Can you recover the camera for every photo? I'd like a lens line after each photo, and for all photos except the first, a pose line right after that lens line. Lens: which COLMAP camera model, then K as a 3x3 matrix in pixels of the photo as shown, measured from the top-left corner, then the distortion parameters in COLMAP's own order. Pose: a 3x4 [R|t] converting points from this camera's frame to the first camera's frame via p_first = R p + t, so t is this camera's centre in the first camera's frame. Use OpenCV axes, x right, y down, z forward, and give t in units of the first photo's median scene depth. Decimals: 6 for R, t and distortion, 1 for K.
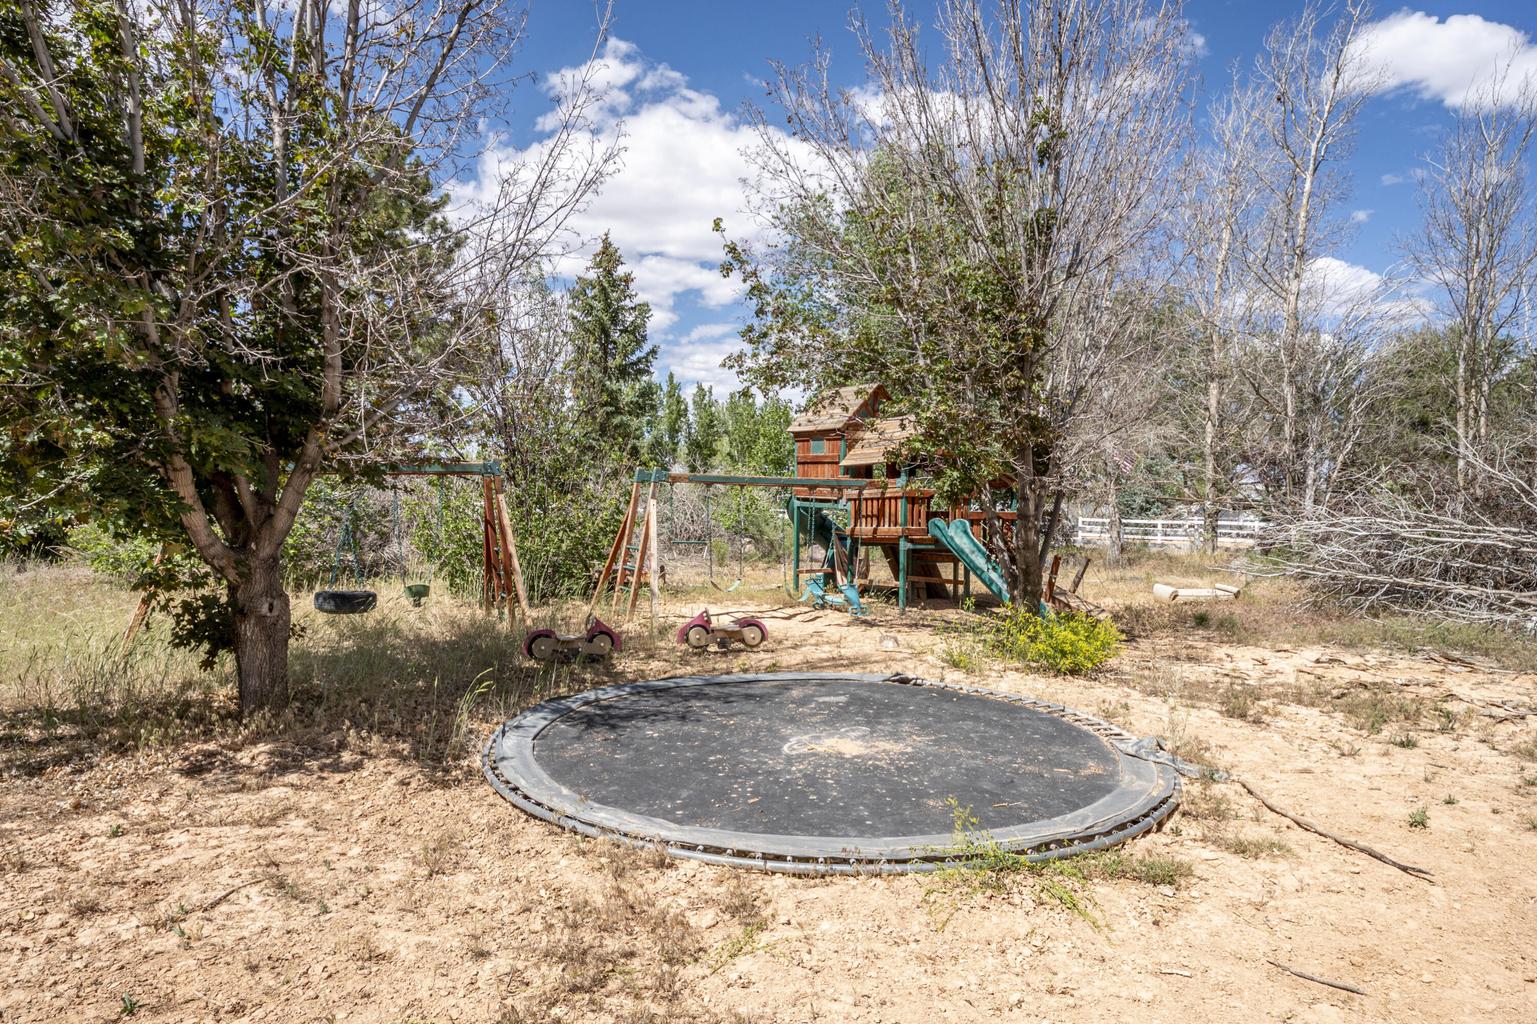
lens RADIAL K [[849.3, 0, 768.5], [0, 849.3, 511.4], [0, 0, 1]] dist [-0.002227, -0.000780]
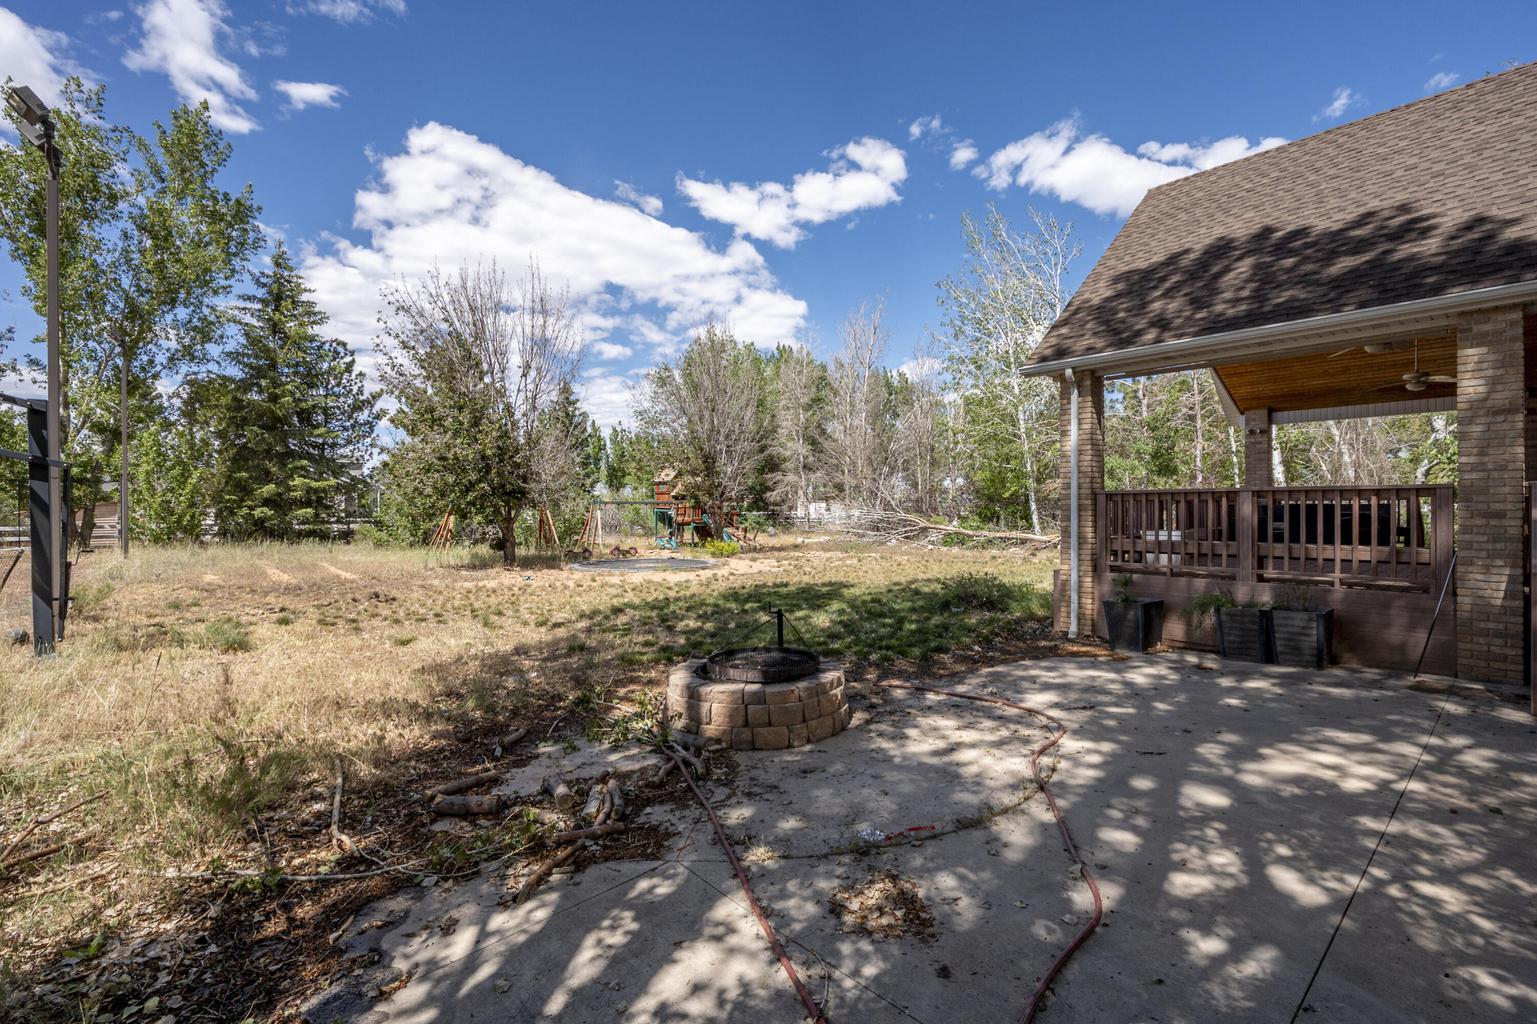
lens RADIAL K [[718.2, 0, 766.6], [0, 718.2, 515.8], [0, 0, 1]] dist [0.003400, -0.000033]
pose [[0.991893, -0.028764, 0.123780, 0.092574], [0.028238, 0.999583, 0.006001, 0.004291], [-0.123901, -0.002457, 0.992292, -1.104278]]
